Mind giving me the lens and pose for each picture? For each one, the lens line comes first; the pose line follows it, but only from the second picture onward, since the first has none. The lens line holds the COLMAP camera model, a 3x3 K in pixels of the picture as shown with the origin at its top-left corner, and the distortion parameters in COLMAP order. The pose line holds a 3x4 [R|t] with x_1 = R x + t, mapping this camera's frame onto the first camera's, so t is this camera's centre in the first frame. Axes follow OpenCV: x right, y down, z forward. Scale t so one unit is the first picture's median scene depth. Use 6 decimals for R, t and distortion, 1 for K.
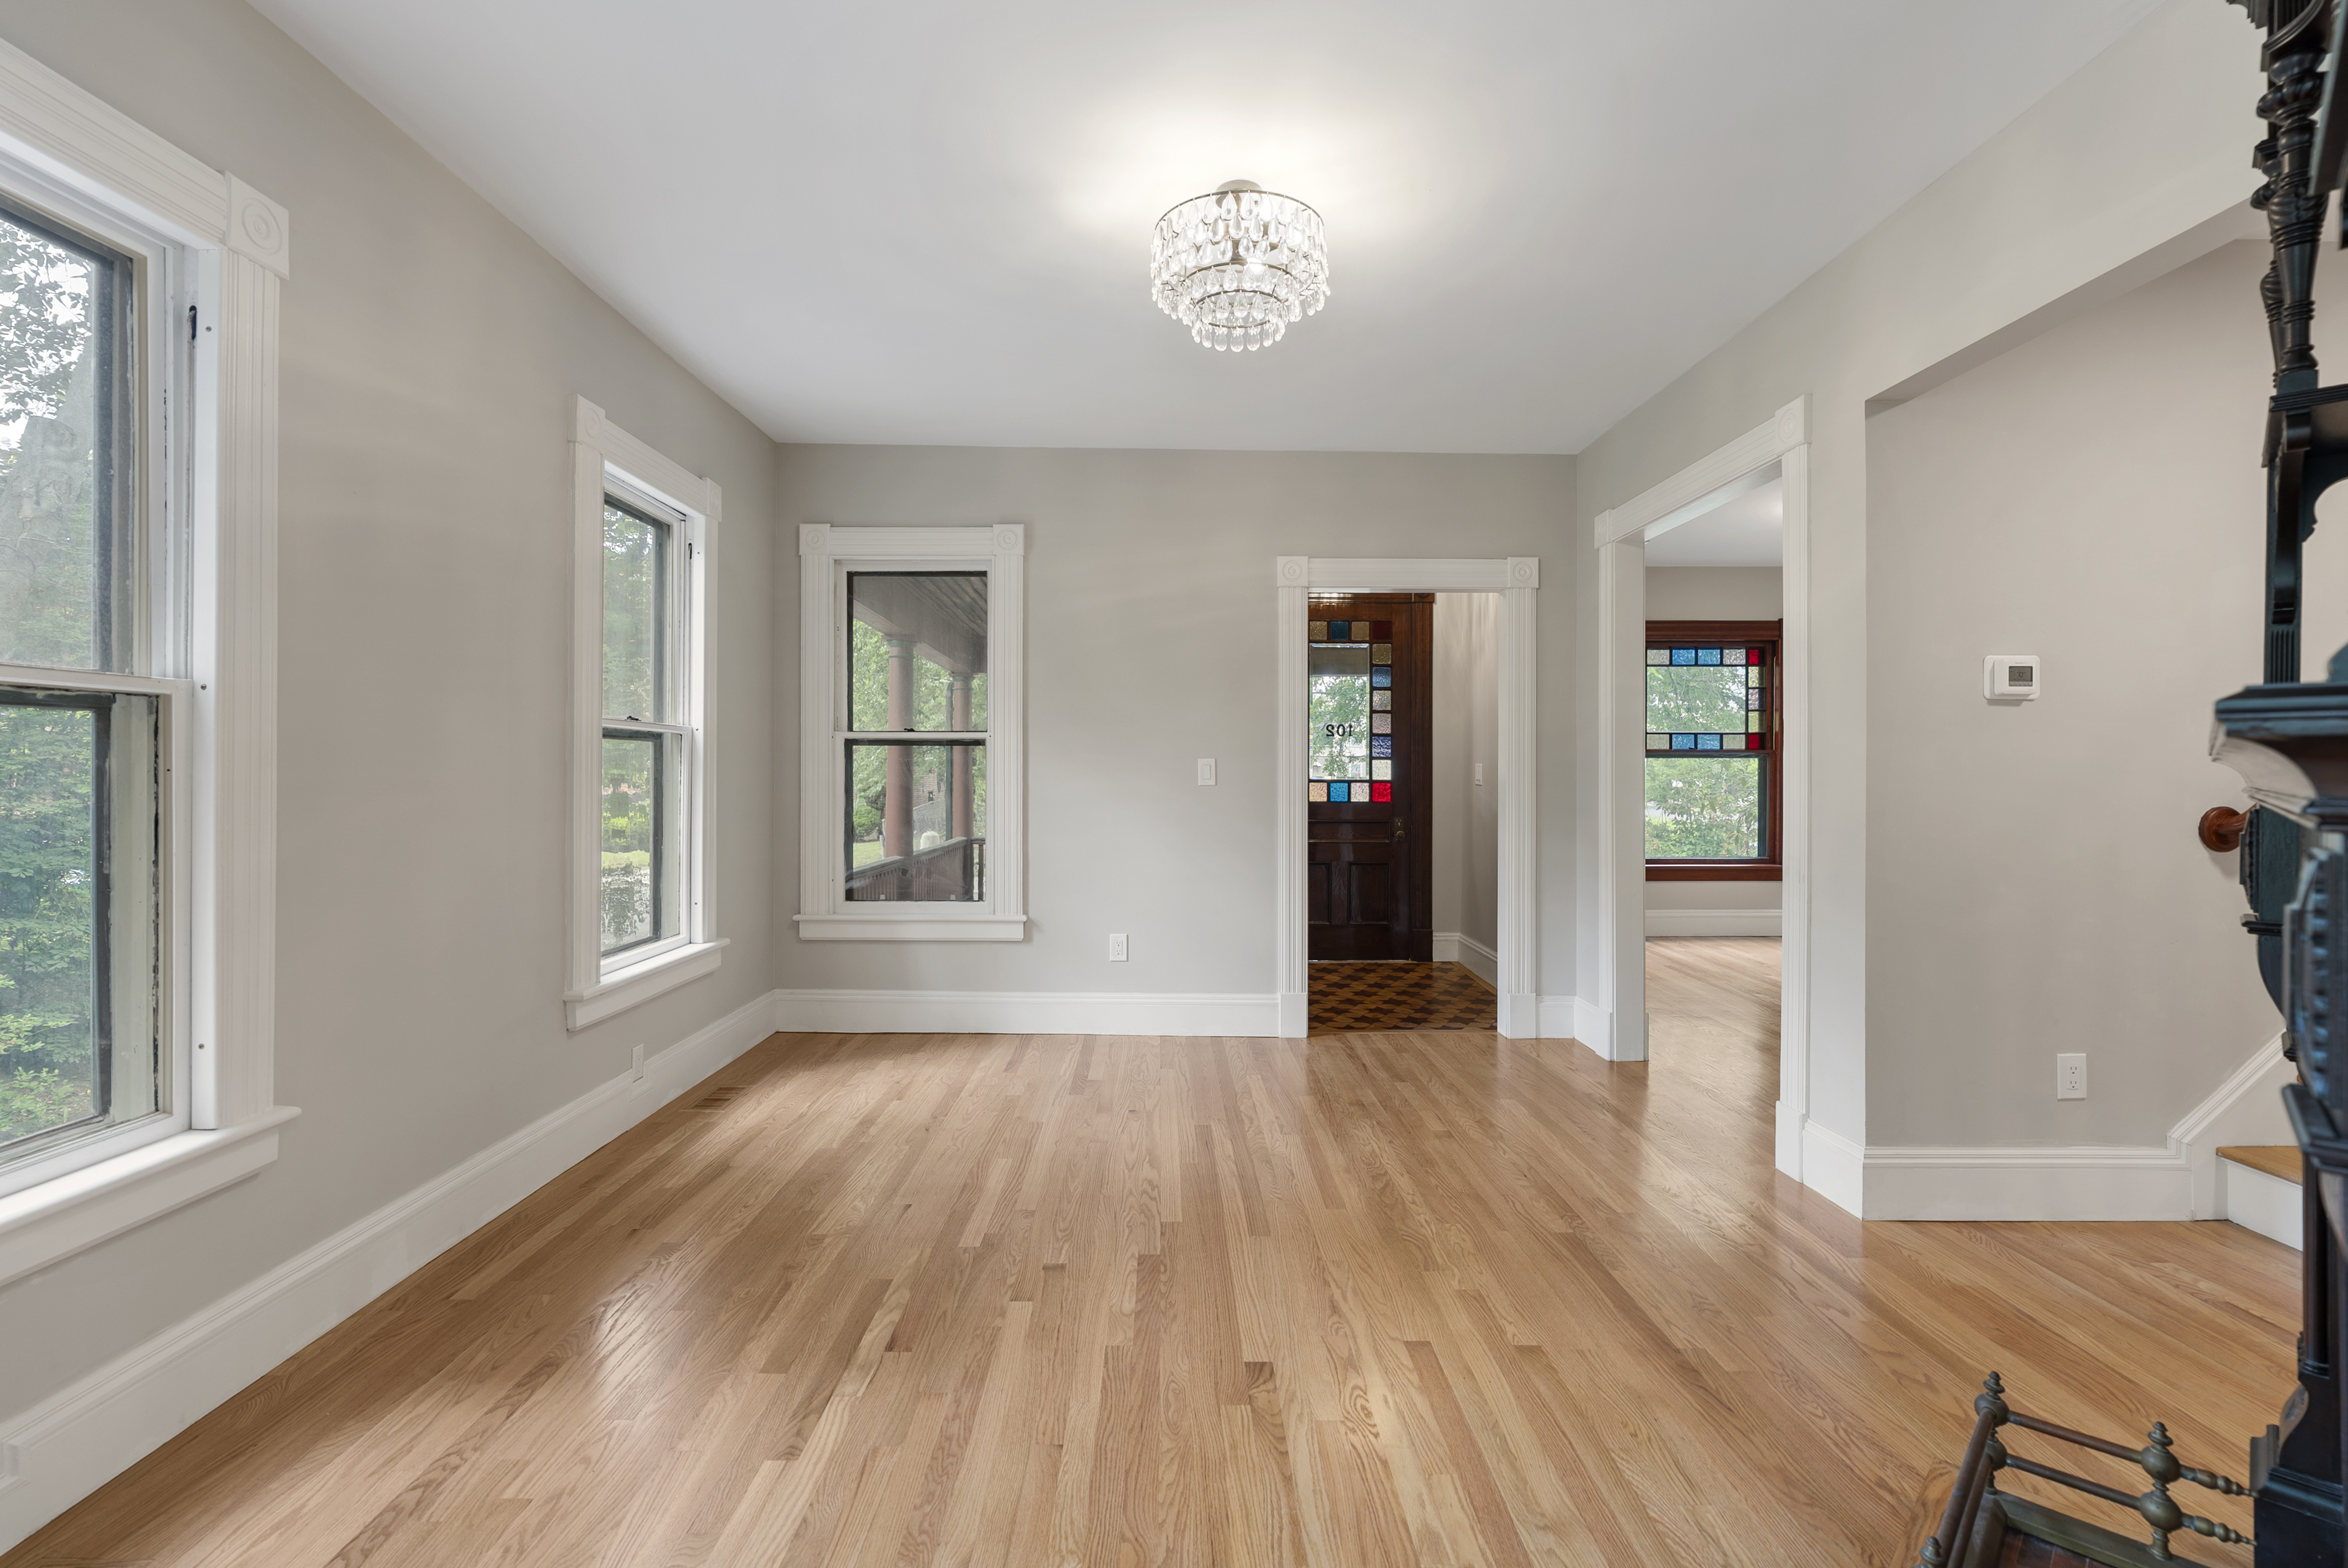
lens RADIAL K [[1058.6, 0, 1174.0], [0, 1058.6, 784.0], [0, 0, 1]] dist [-0.001415, -0.000054]
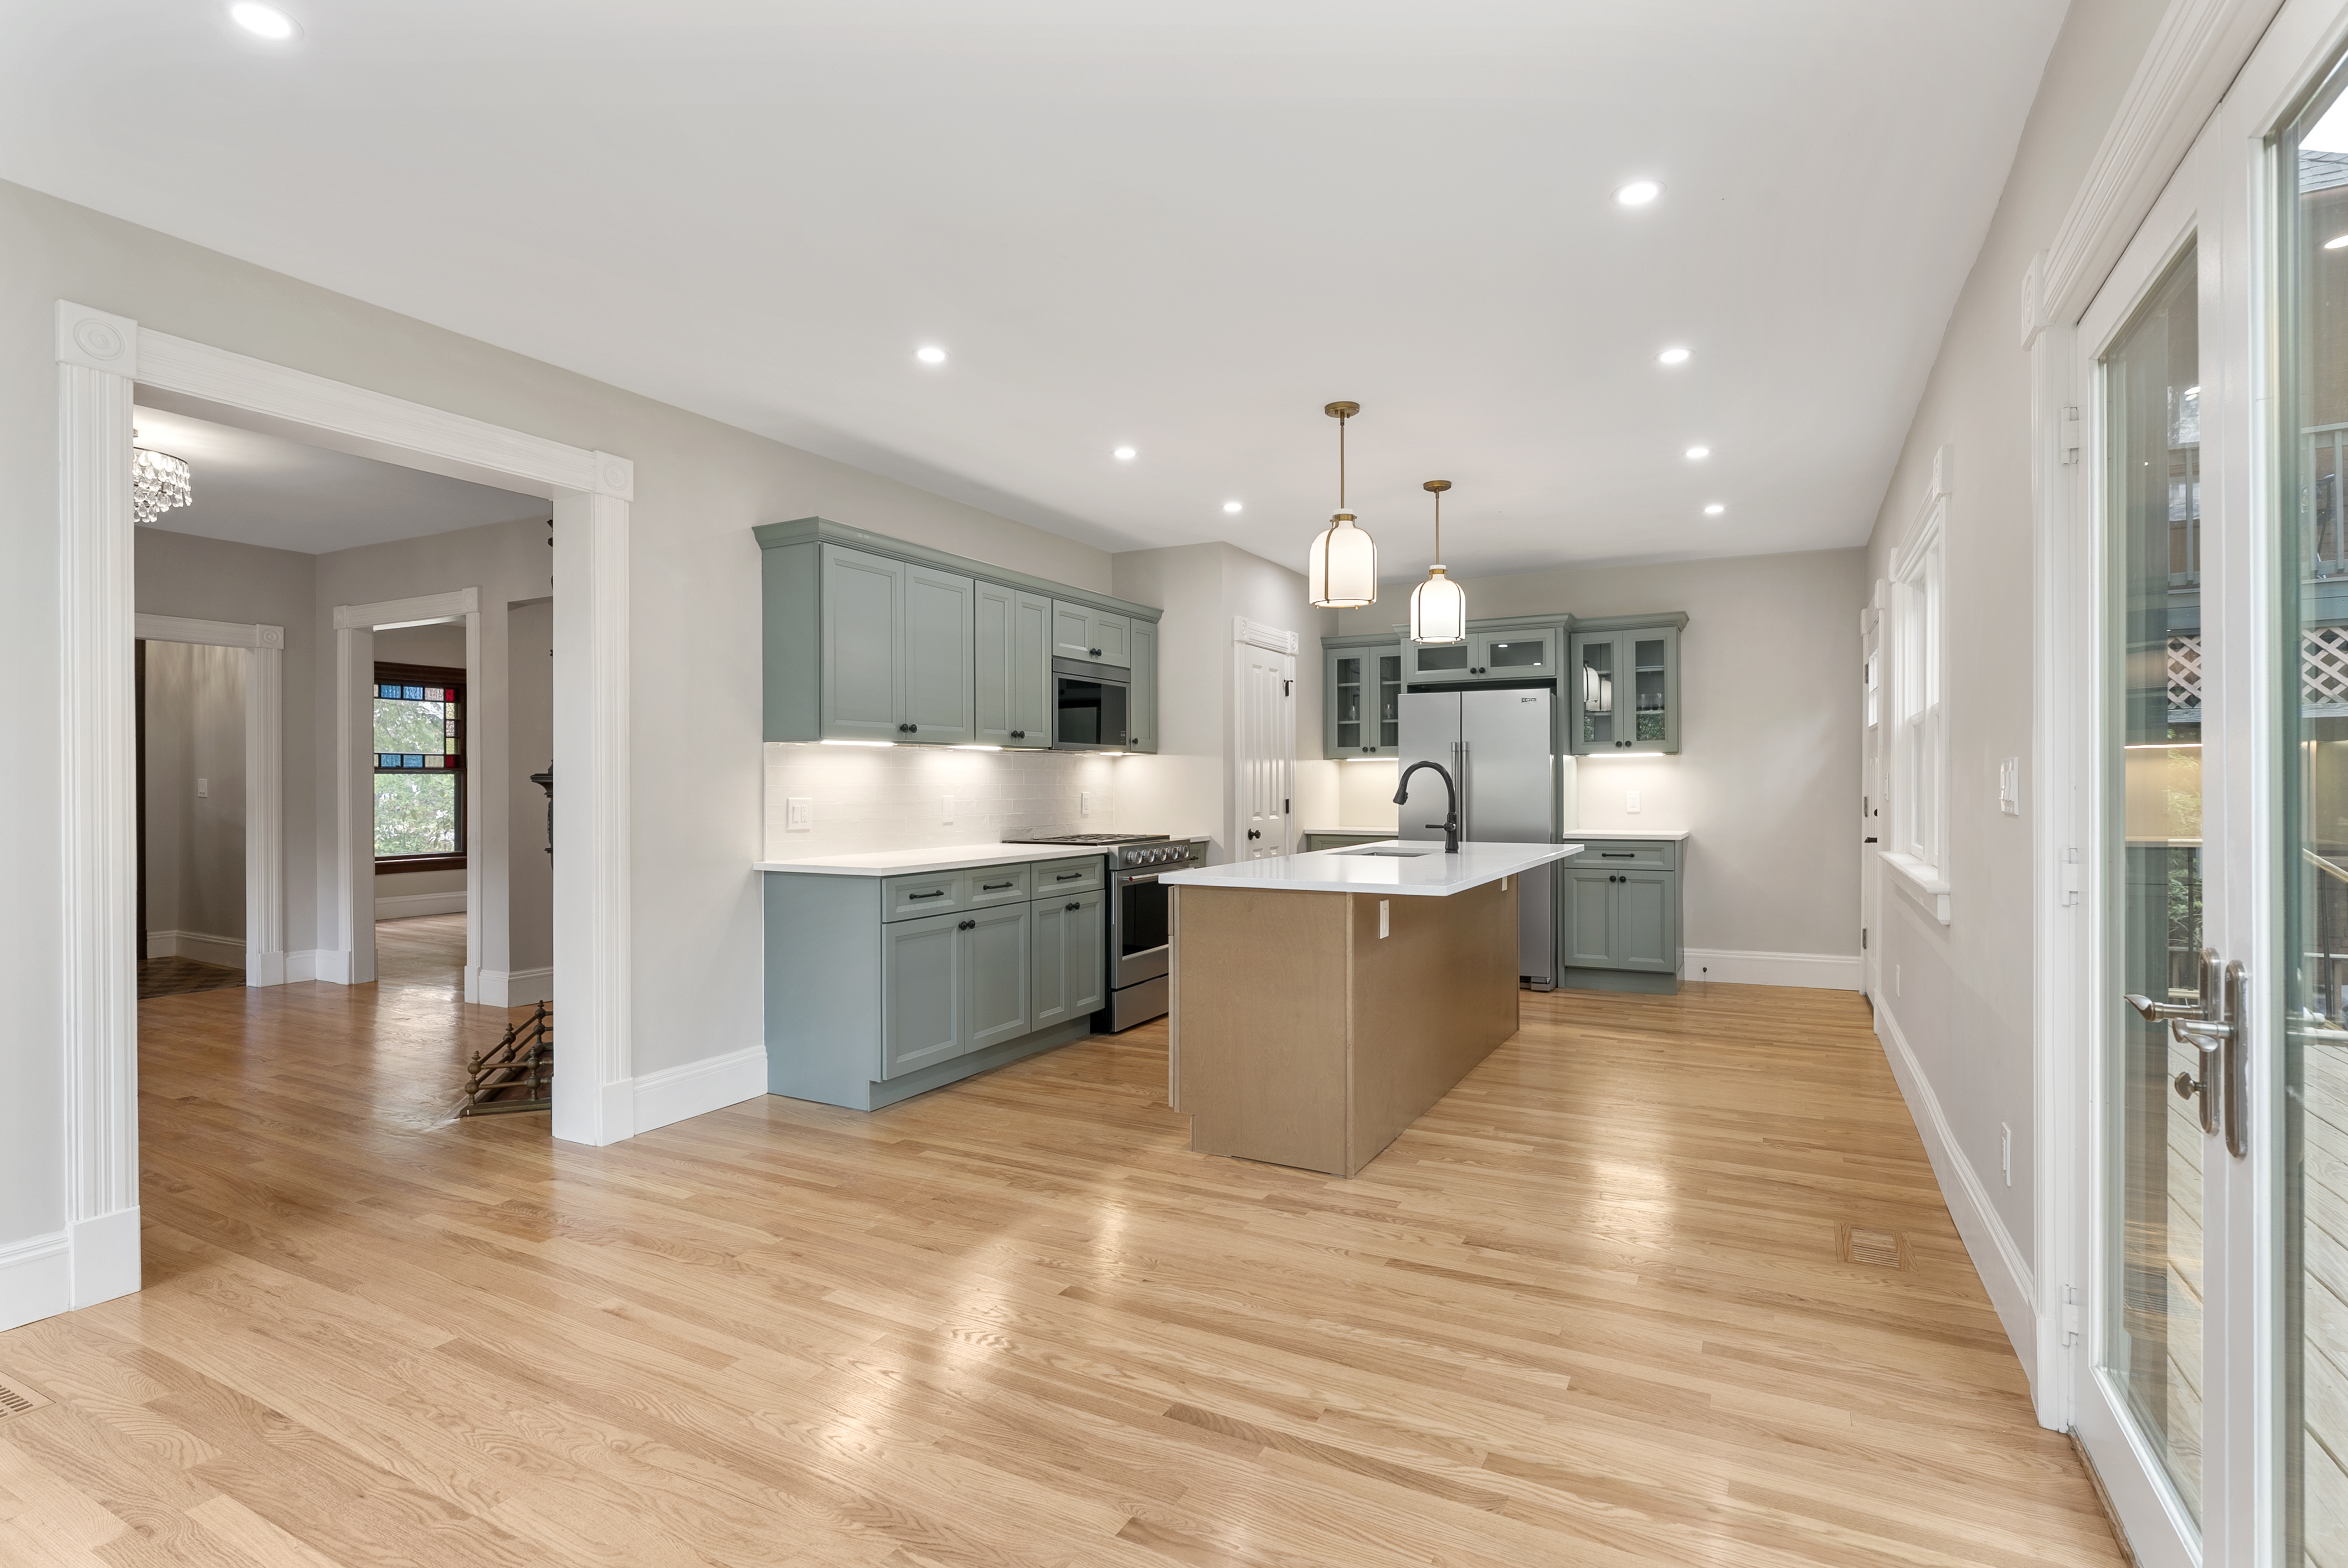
lens RADIAL K [[1126.5, 0, 1174.0], [0, 1126.5, 784.0], [0, 0, 1]] dist [-0.000802, -0.000152]
pose [[0.478228, 0.000536, 0.878235, -0.393687], [0.008306, 0.999952, -0.005134, 0.002861], [-0.878196, 0.009750, 0.478201, -0.718341]]
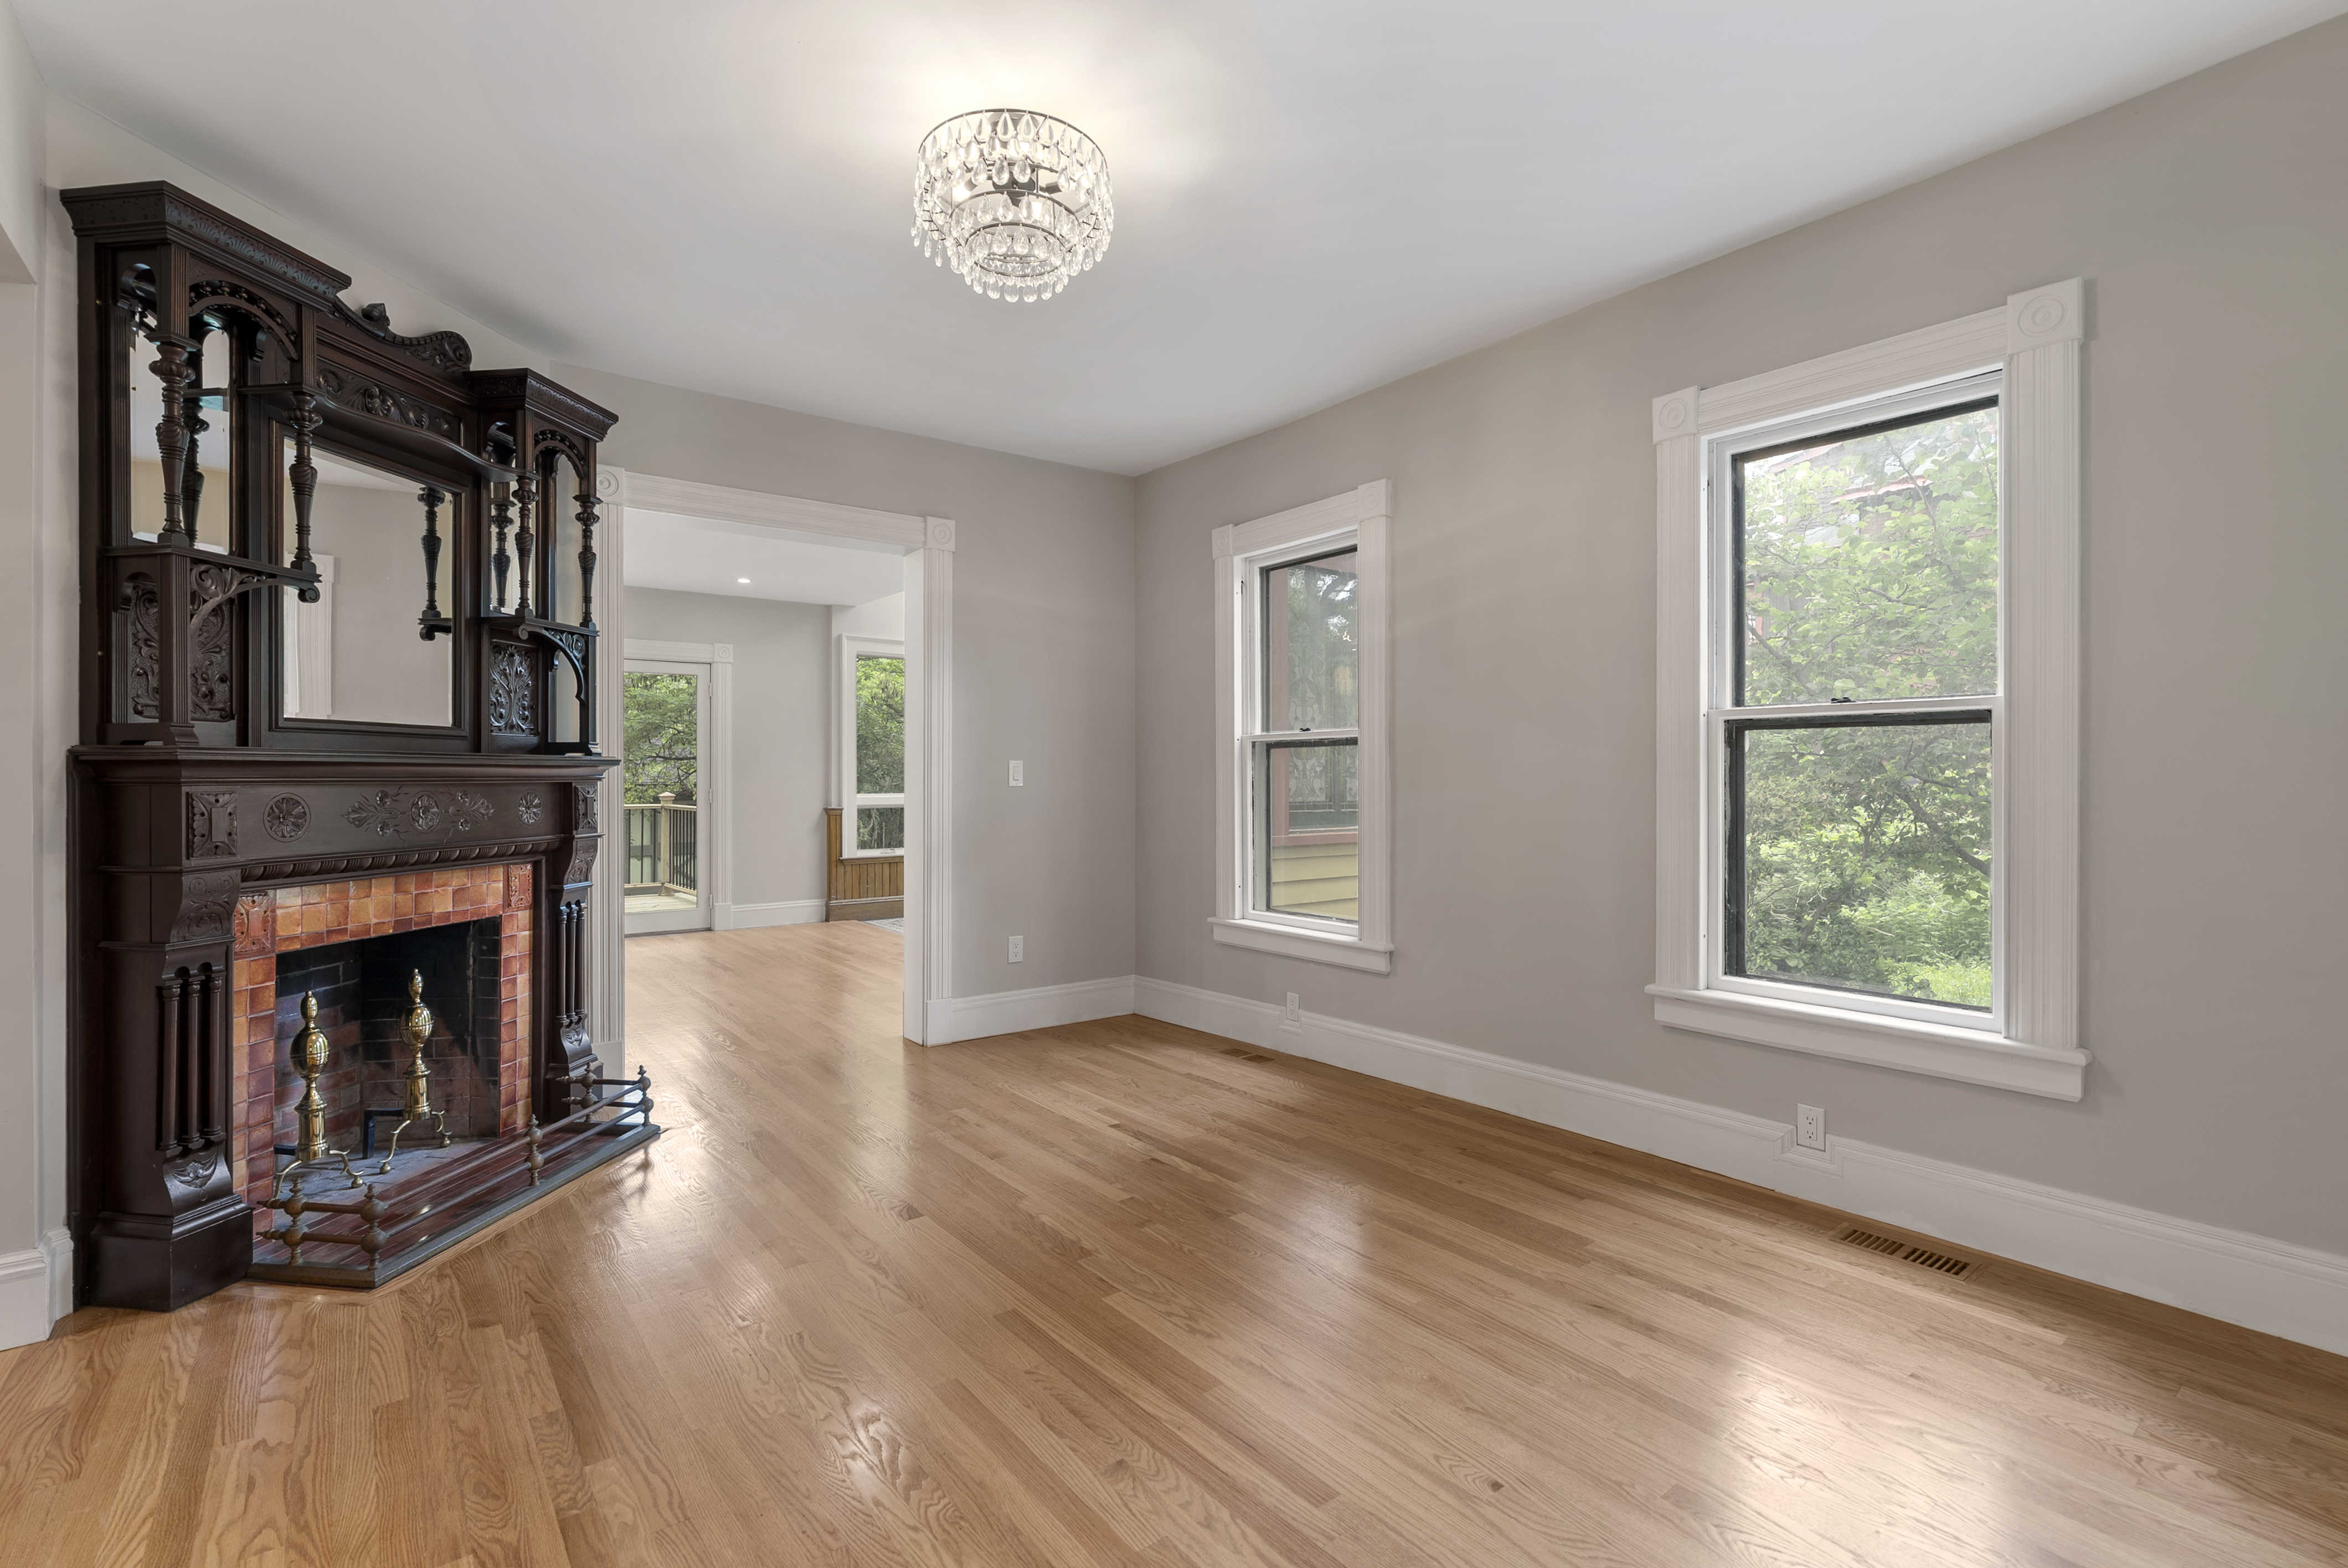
lens RADIAL K [[1071.2, 0, 1176.6], [0, 1071.2, 758.5], [0, 0, 1]] dist [-0.002661, 0.000298]
pose [[-0.795056, -0.011761, -0.606422, 0.379026], [-0.006028, 0.999916, -0.011489, -0.007054], [0.606506, -0.005479, -0.795060, 1.347812]]
